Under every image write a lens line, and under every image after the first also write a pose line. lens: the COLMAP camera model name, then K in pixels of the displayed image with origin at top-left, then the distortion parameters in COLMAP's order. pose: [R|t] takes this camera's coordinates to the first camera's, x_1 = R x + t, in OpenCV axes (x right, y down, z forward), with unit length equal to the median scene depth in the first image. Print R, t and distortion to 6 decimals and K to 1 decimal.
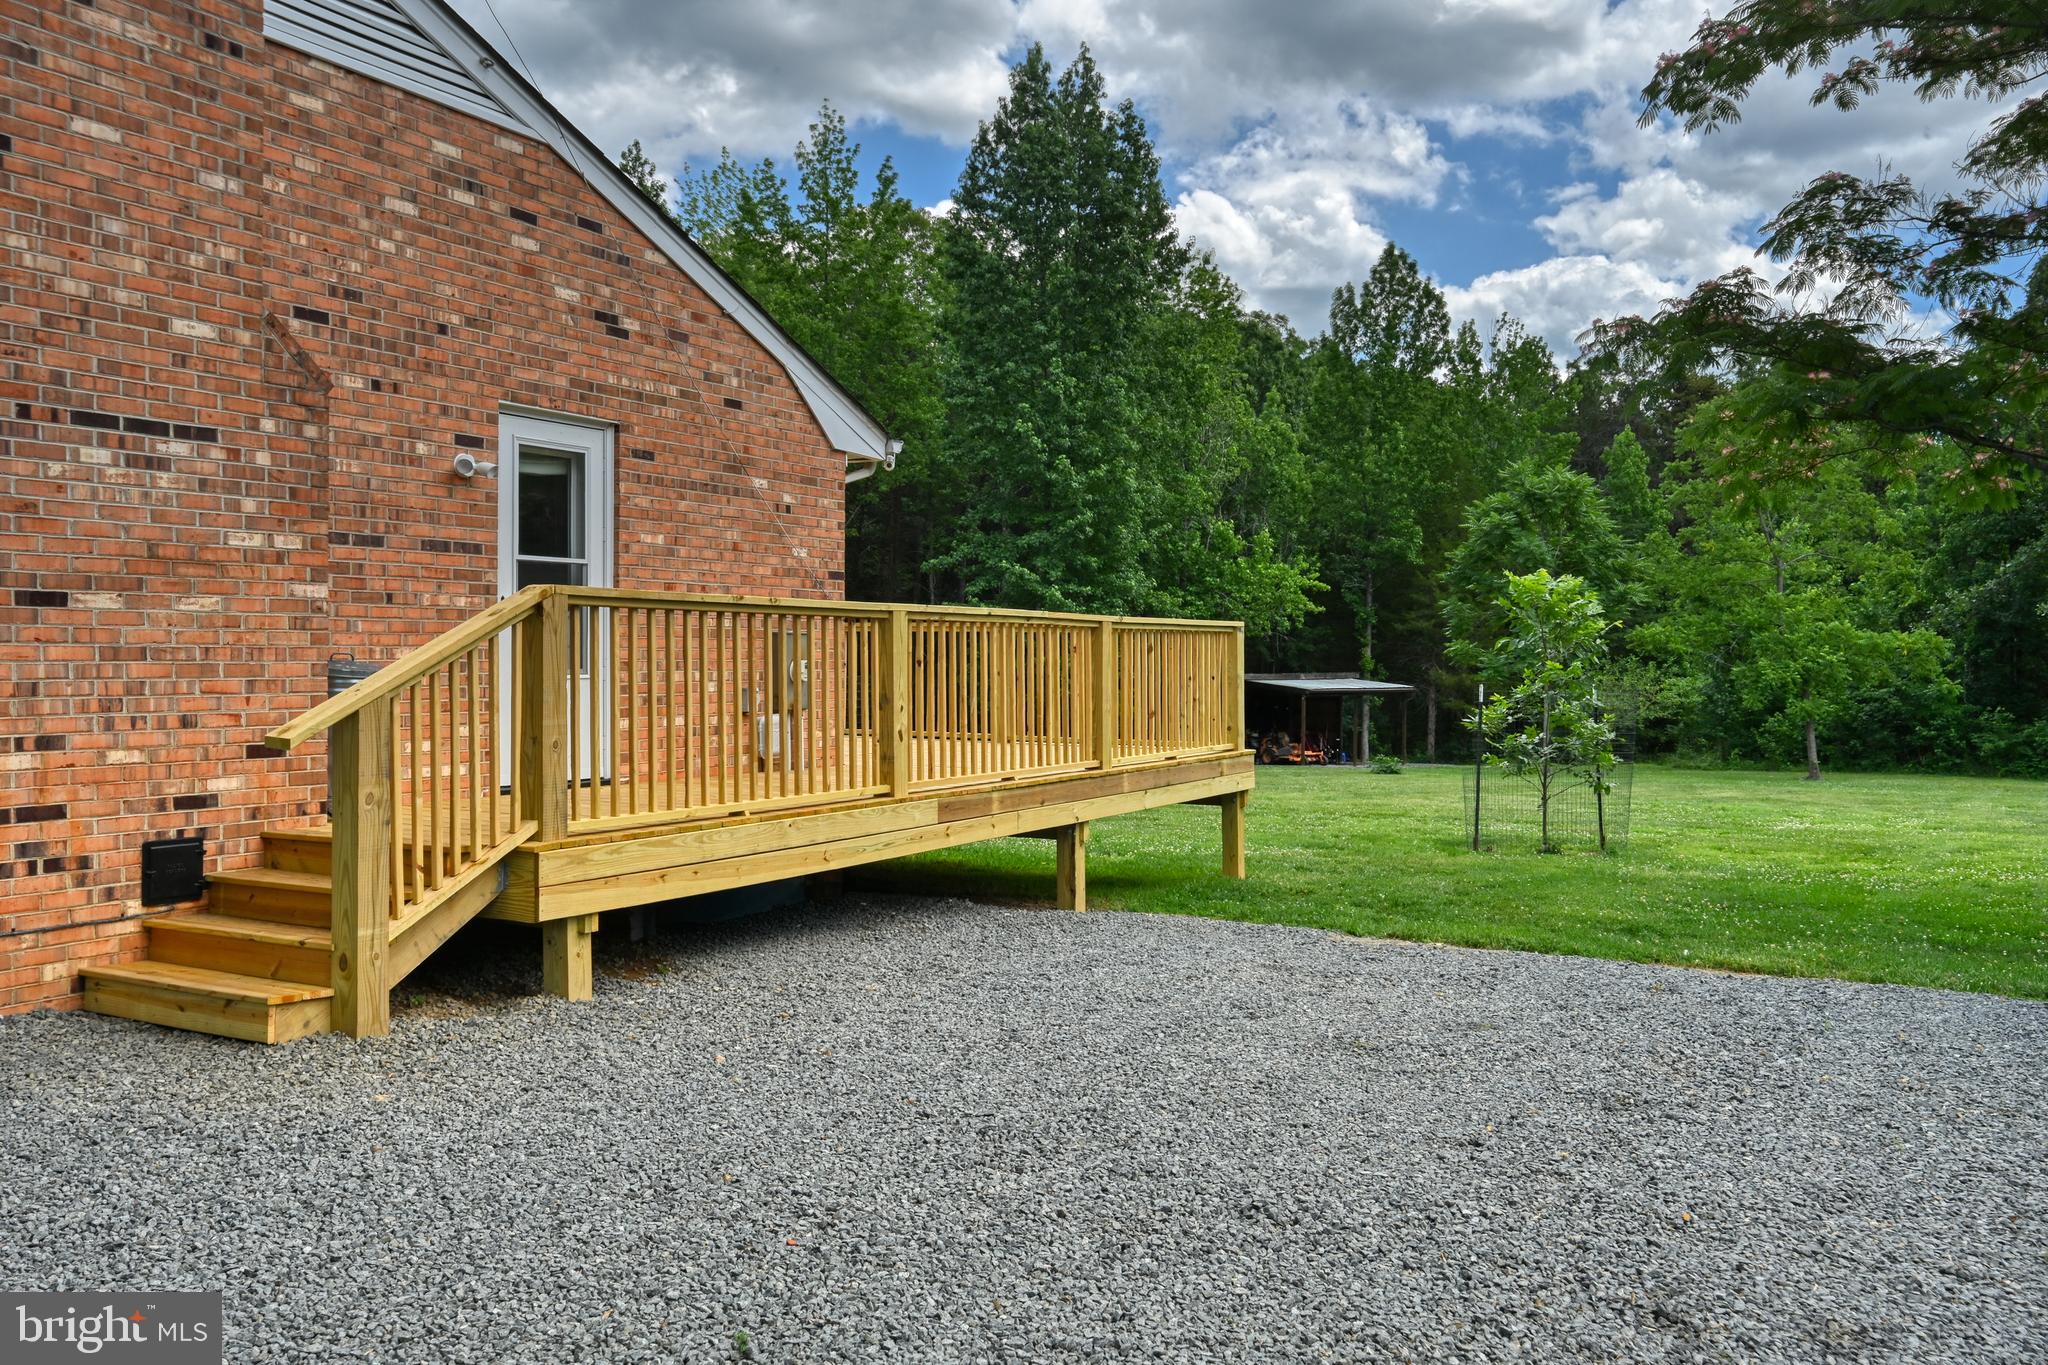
lens RADIAL K [[1647.4, 0, 1064.1], [0, 1647.4, 673.2], [0, 0, 1]] dist [-0.000913, -0.008212]
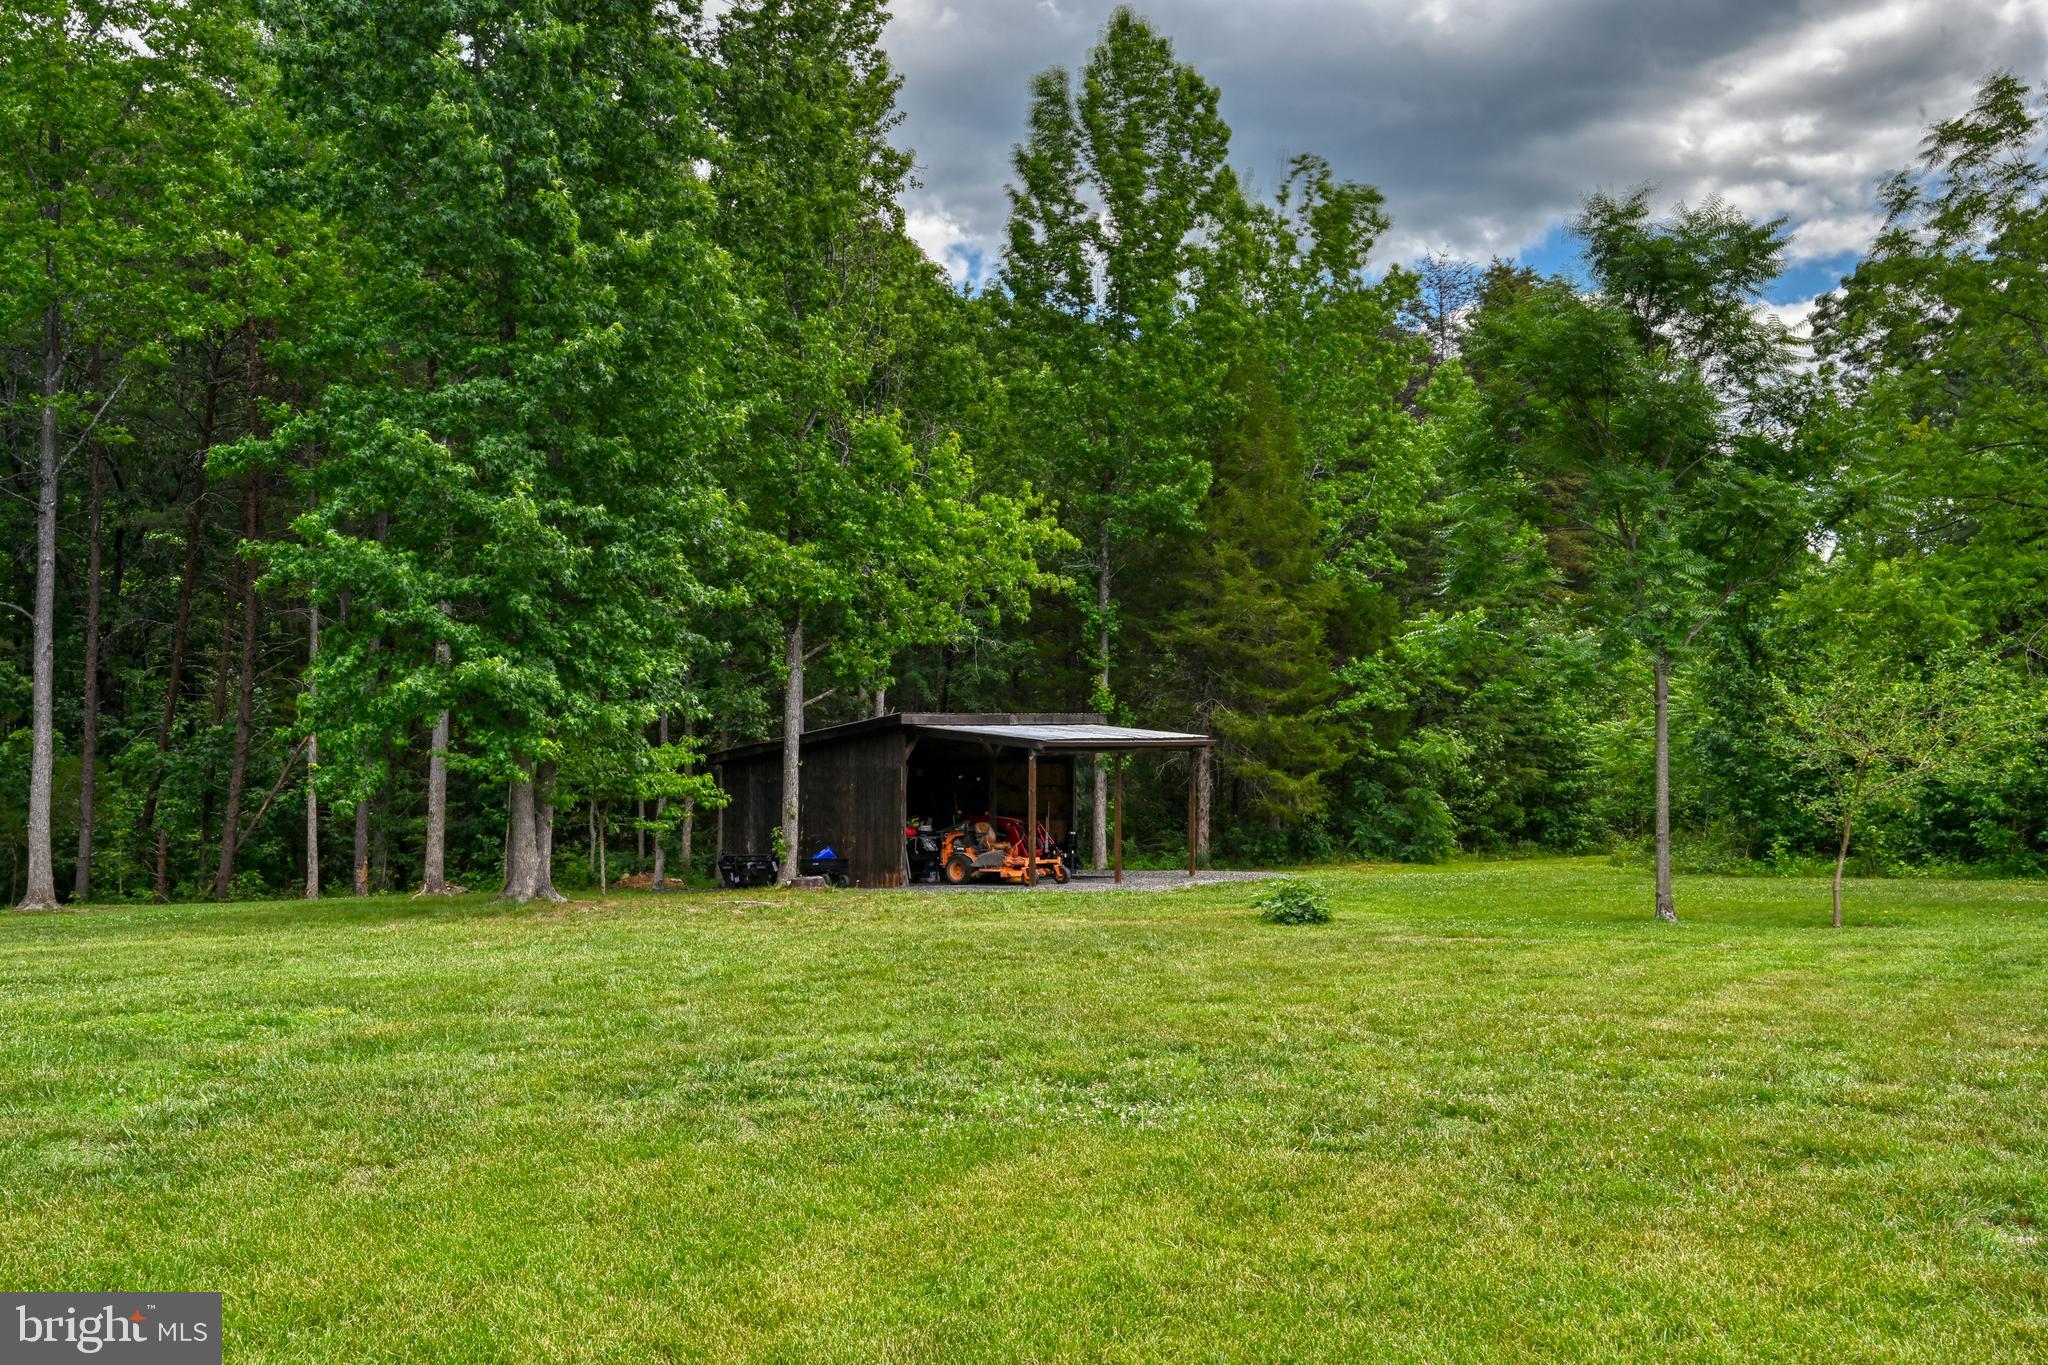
lens RADIAL K [[1738.5, 0, 983.2], [0, 1738.5, 682.2], [0, 0, 1]] dist [-0.007903, 0.011968]
pose [[0.979423, -0.005649, 0.201739, 0.022137], [0.013401, 0.999222, -0.037079, 0.013294], [-0.201373, 0.039019, 0.978737, 0.539193]]
